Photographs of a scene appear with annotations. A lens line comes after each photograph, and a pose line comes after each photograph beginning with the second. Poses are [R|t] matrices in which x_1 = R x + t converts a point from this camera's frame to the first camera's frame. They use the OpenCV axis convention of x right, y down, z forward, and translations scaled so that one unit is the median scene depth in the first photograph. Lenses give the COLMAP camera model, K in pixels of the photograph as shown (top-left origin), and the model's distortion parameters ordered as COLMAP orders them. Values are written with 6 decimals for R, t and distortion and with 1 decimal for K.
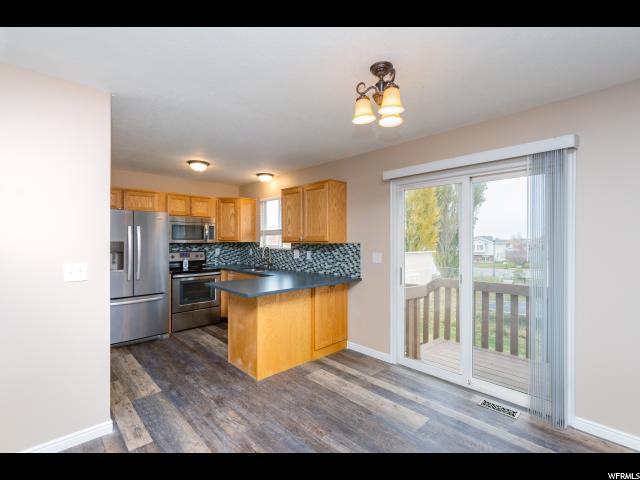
lens RADIAL K [[294.3, 0, 319.6], [0, 294.3, 240.0], [0, 0, 1]] dist [-0.013982, -0.001689]
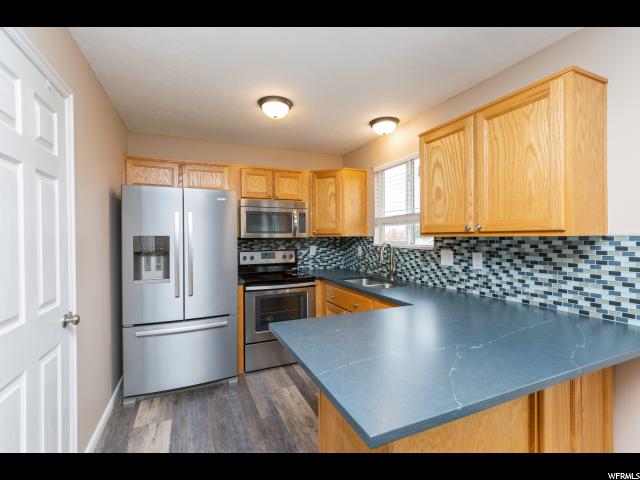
lens RADIAL K [[294.3, 0, 317.3], [0, 294.3, 237.1], [0, 0, 1]] dist [-0.013982, -0.001689]
pose [[0.937591, -0.005691, -0.347694, -0.121528], [0.006840, 0.999974, 0.002079, 0.008388], [0.347674, -0.004328, 0.937606, 0.451930]]
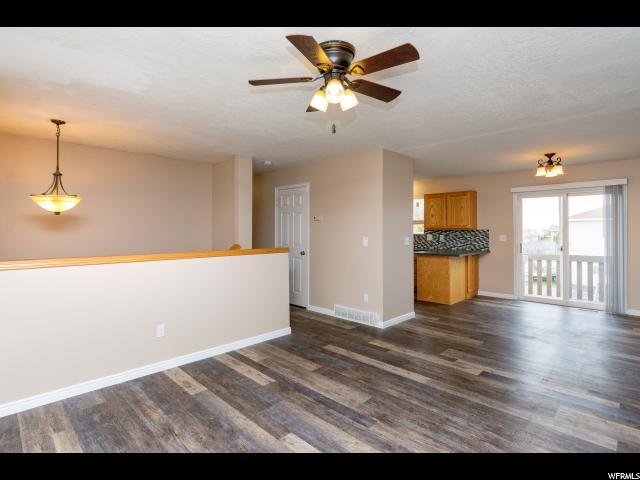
lens RADIAL K [[317.0, 0, 322.1], [0, 317.0, 224.8], [0, 0, 1]] dist [-0.009982, -0.000311]
pose [[0.999281, -0.004135, 0.037699, -0.729589], [0.004474, 0.999950, -0.008919, -0.003423], [-0.037660, 0.009081, 0.999249, -0.614549]]
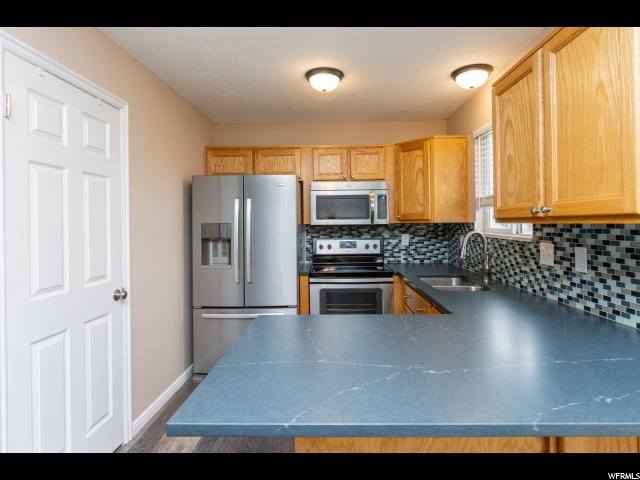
lens RADIAL K [[350.3, 0, 324.8], [0, 350.3, 220.3], [0, 0, 1]] dist [-0.020012, -0.002292]
pose [[0.704785, -0.012700, -0.709307, 0.037638], [0.009726, 0.999919, -0.008238, 0.007351], [0.709354, -0.001093, 0.704851, 0.530771]]
